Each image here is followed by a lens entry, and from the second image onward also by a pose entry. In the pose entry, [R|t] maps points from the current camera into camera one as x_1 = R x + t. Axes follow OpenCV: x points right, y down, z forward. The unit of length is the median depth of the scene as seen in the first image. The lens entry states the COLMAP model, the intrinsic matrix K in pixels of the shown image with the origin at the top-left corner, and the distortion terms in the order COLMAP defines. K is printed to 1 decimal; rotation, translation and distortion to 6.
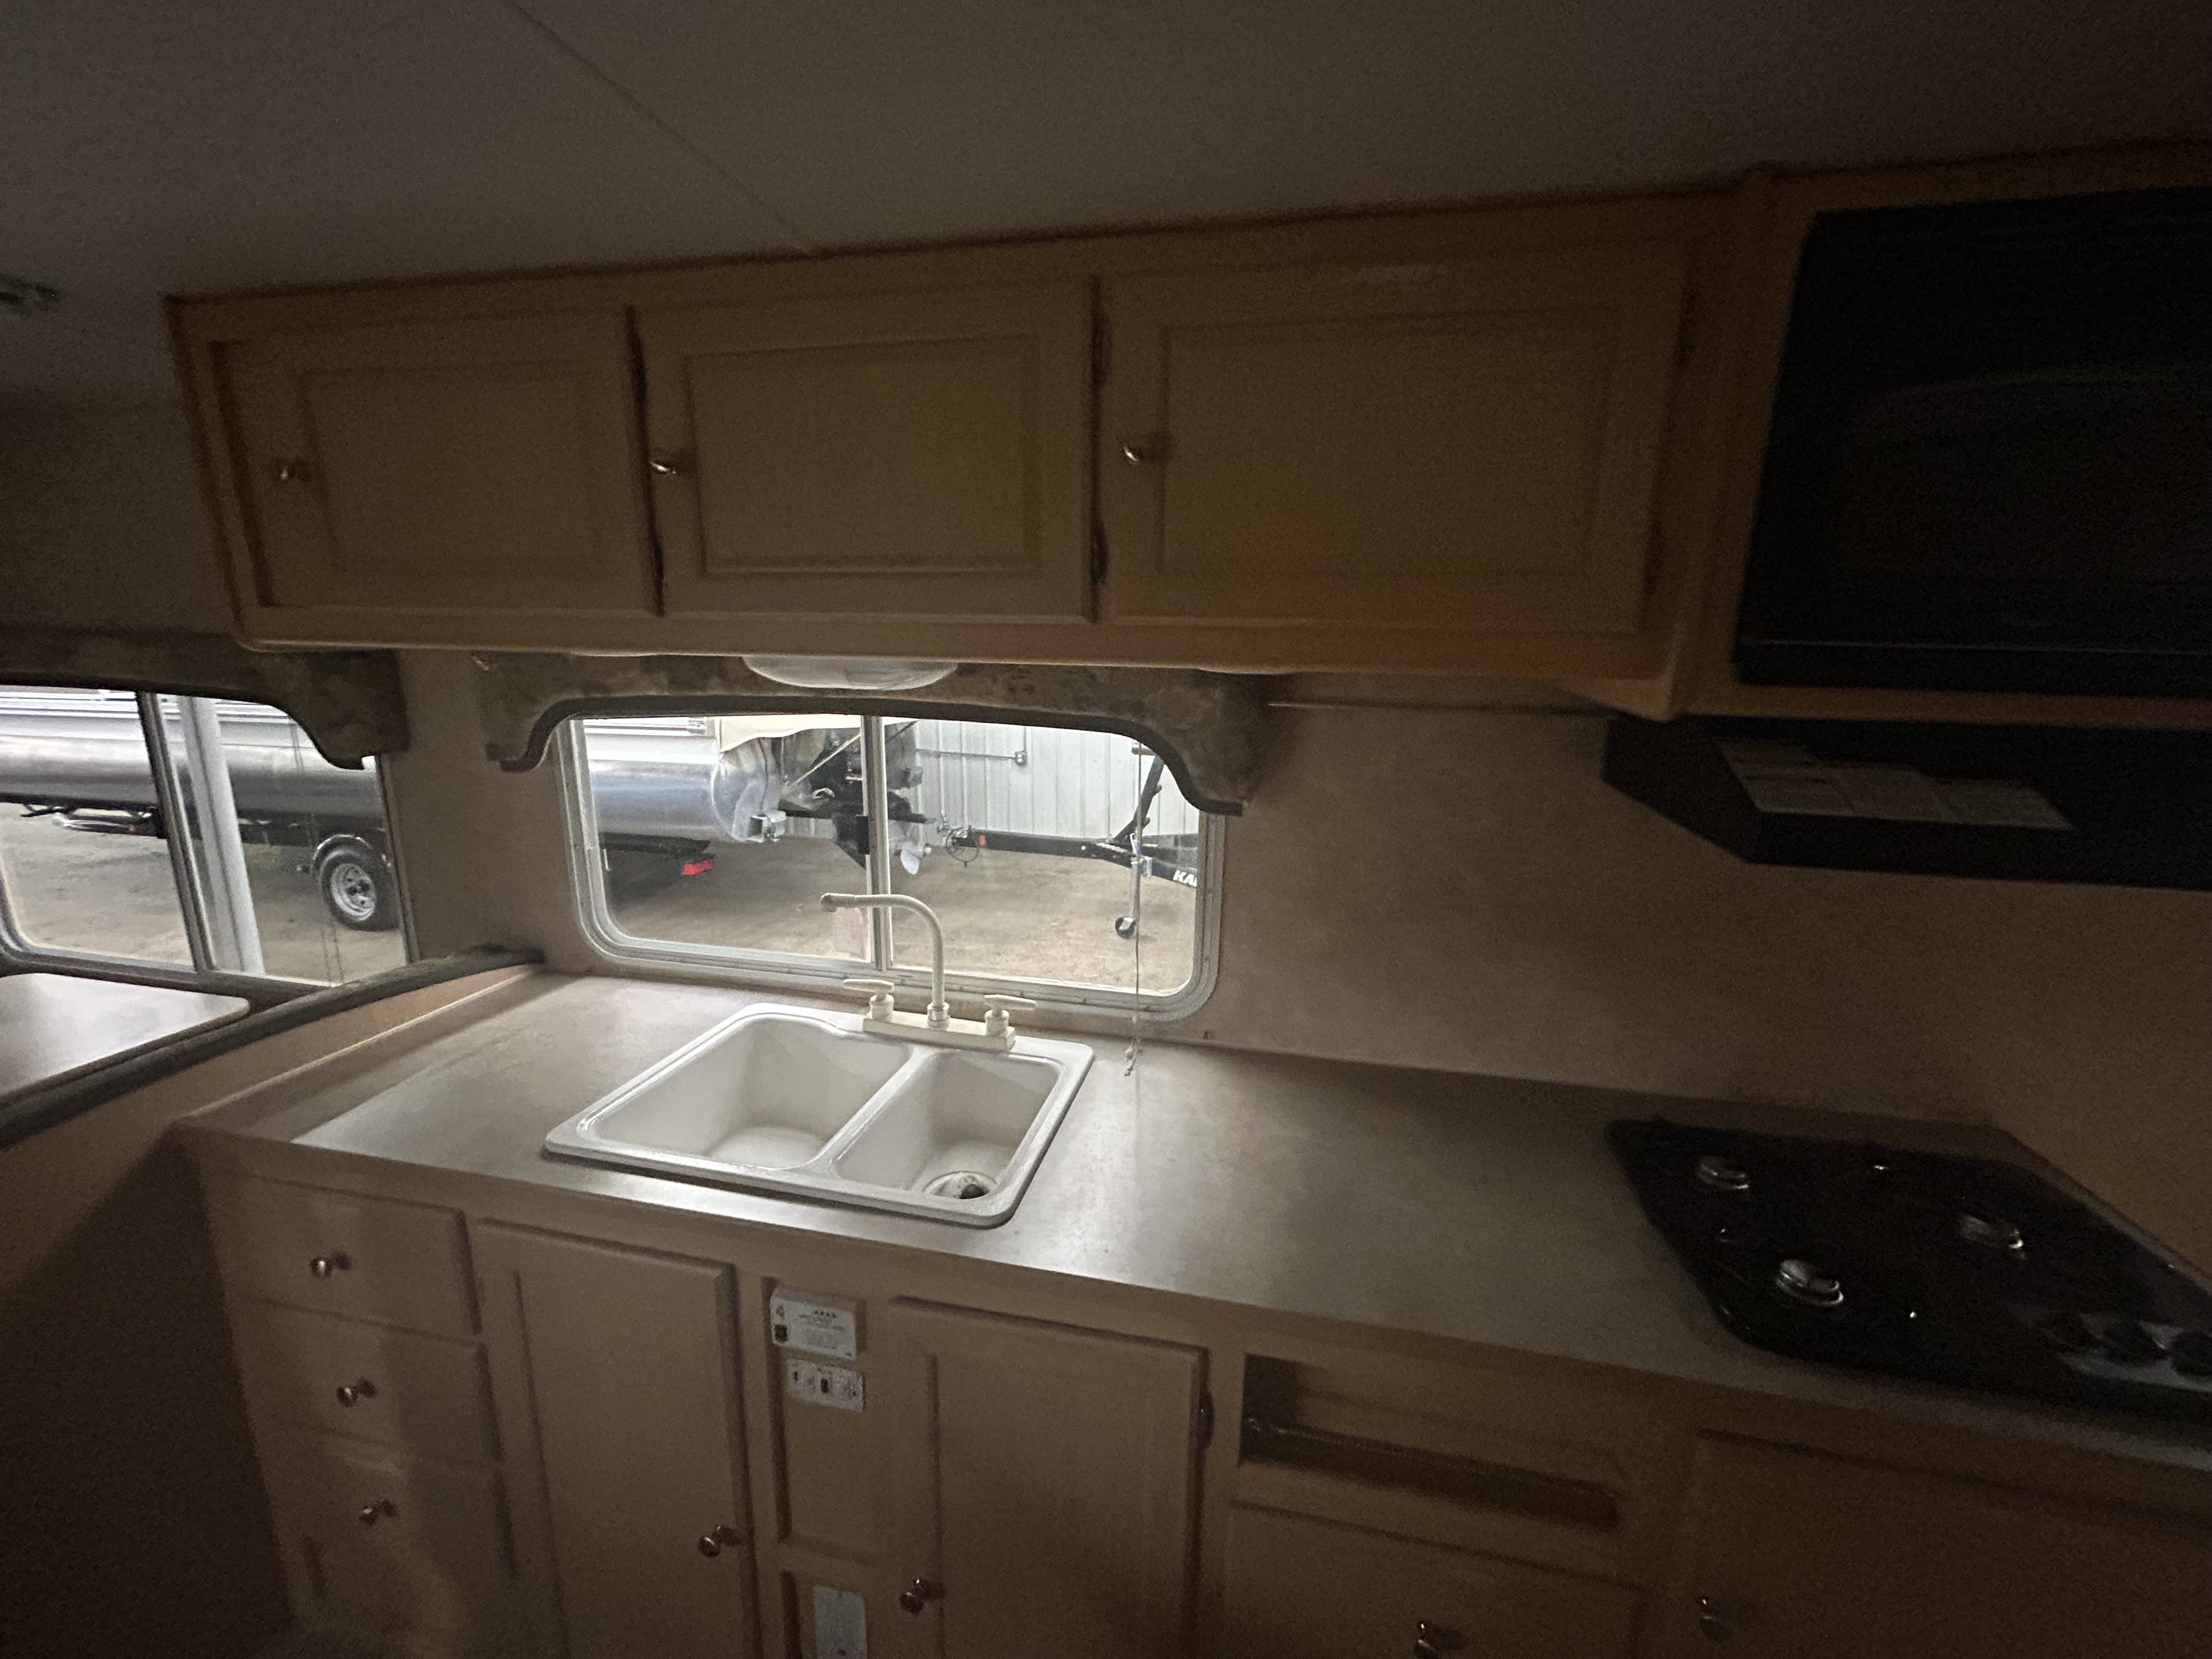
lens RADIAL K [[895.7, 0, 1106.0], [0, 895.7, 829.5], [0, 0, 1]] dist [0.002896, -0.000488]
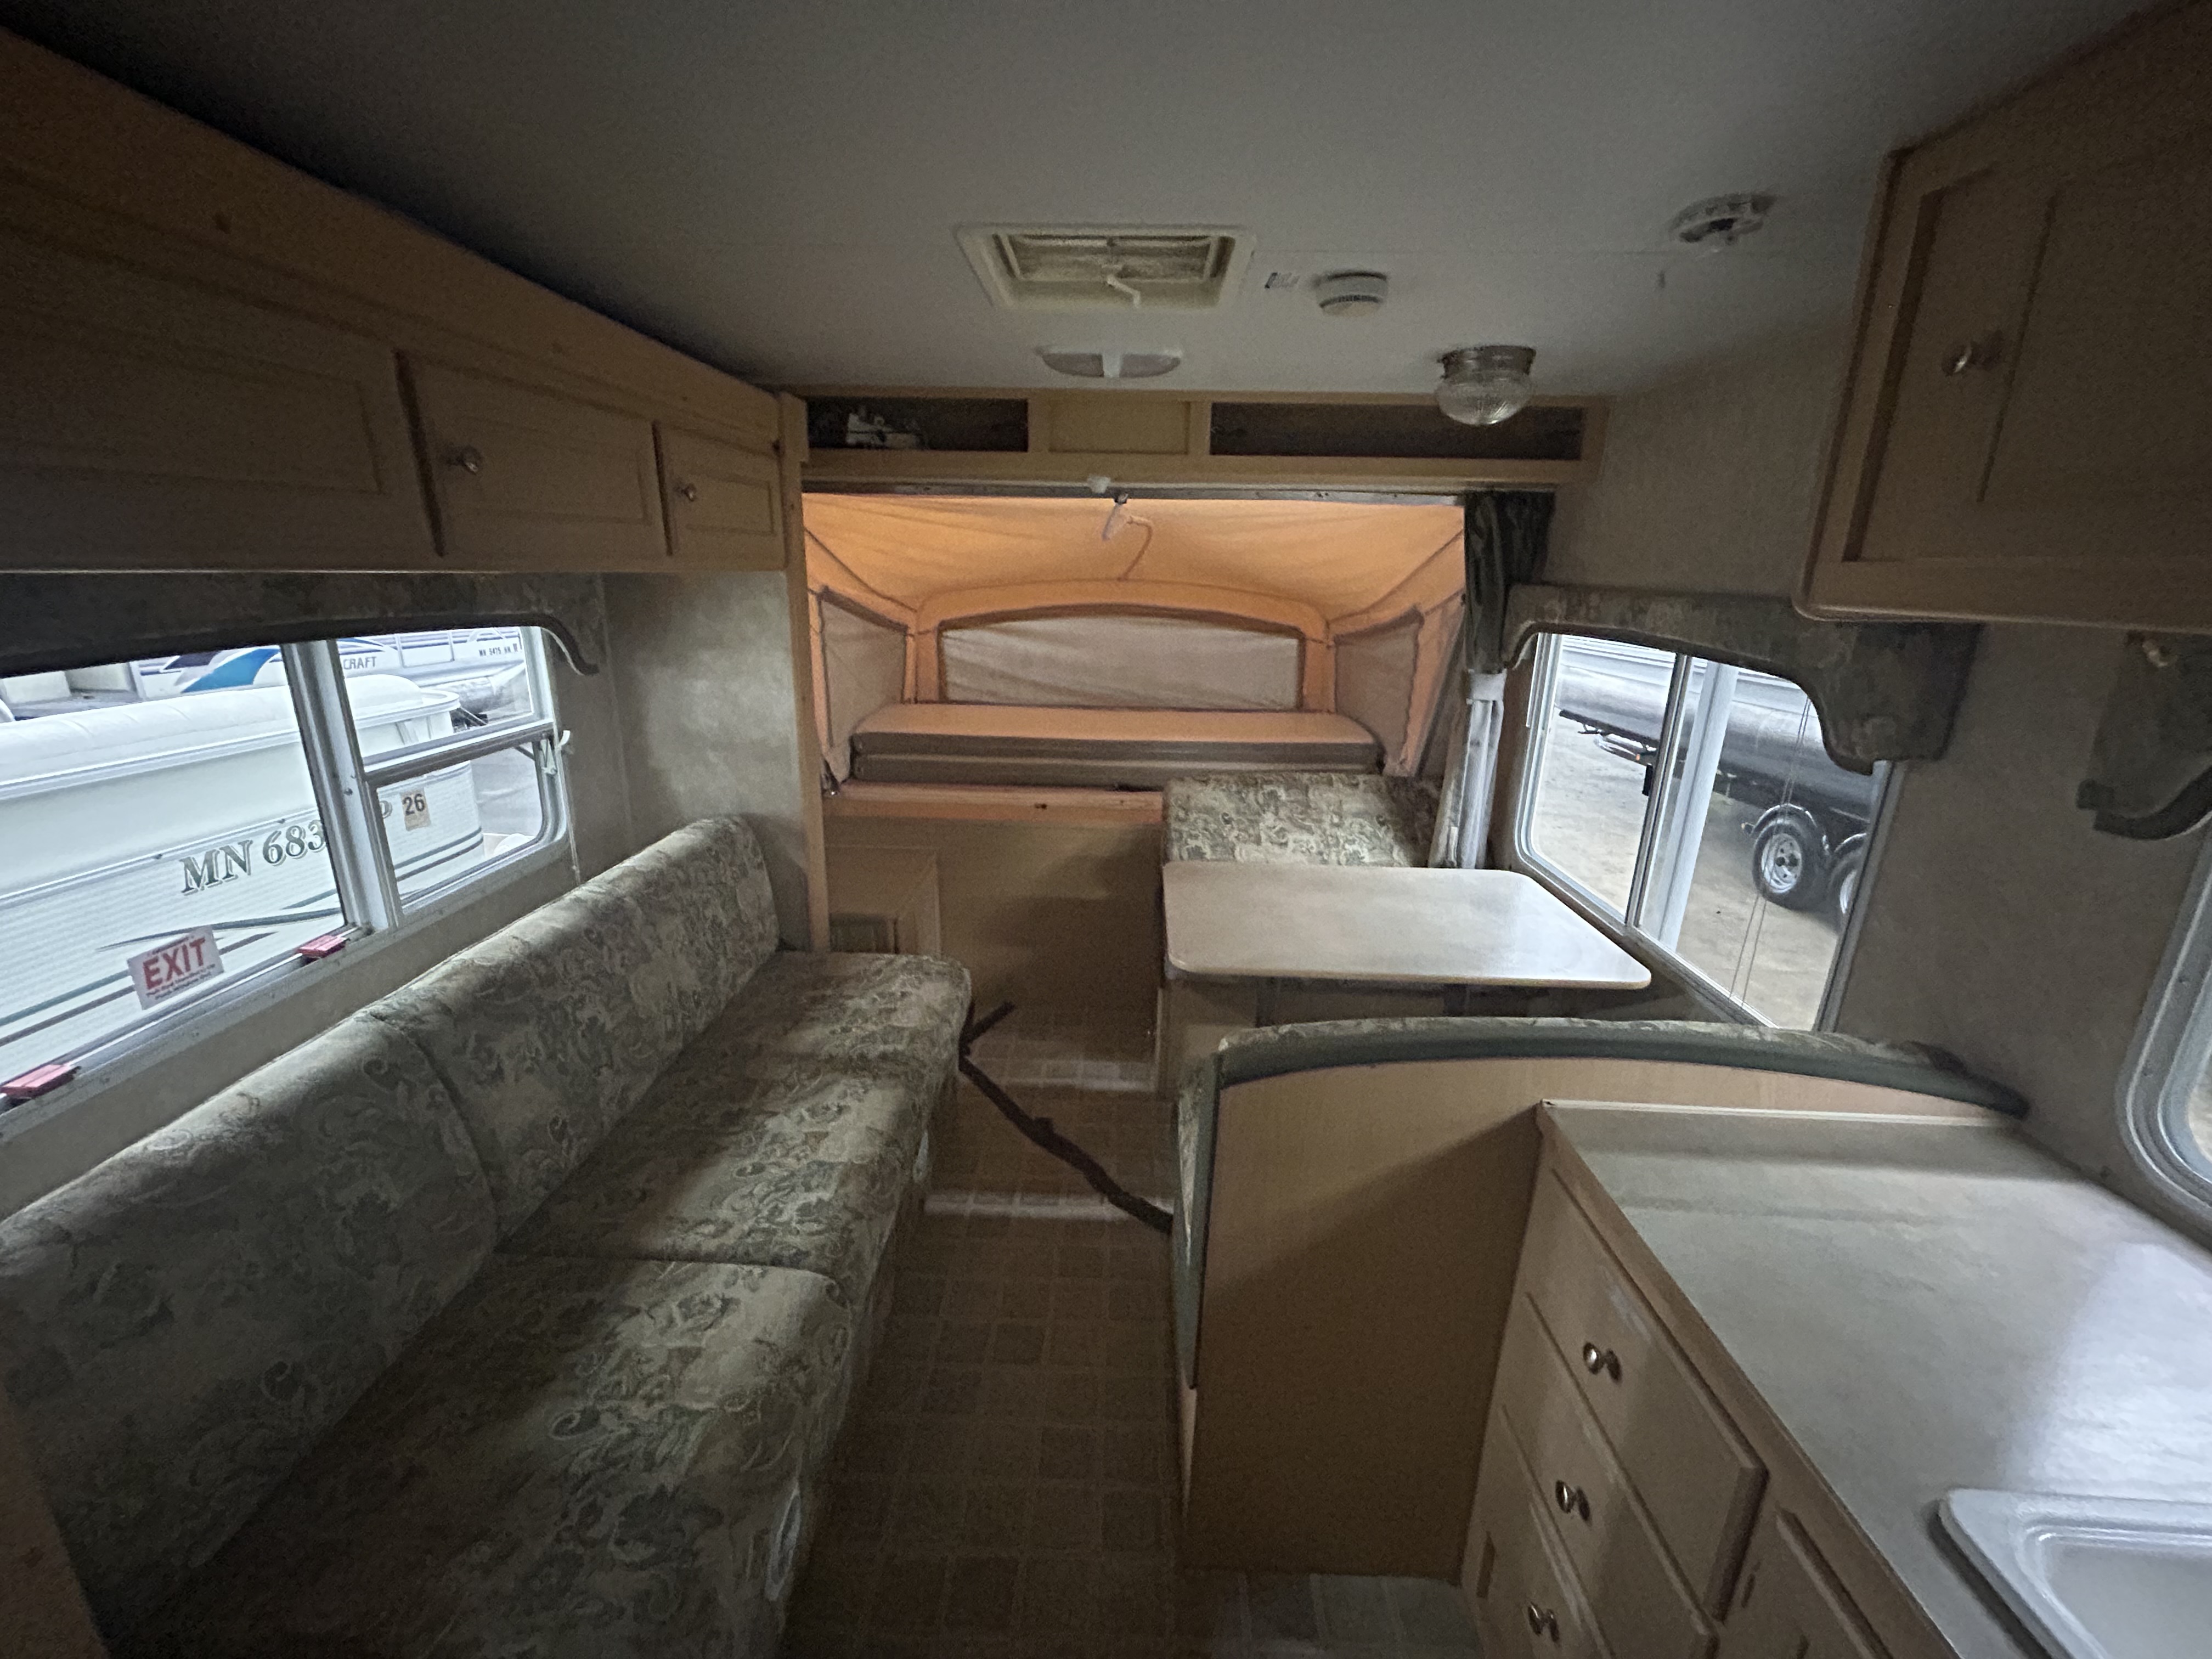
lens RADIAL K [[895.7, 0, 1106.0], [0, 895.7, 829.5], [0, 0, 1]] dist [0.002896, -0.000488]
pose [[0.186328, 0.263839, -0.946399, -0.179167], [-0.229897, 0.948234, 0.219089, -0.036185], [0.955212, 0.176751, 0.237338, 0.168965]]
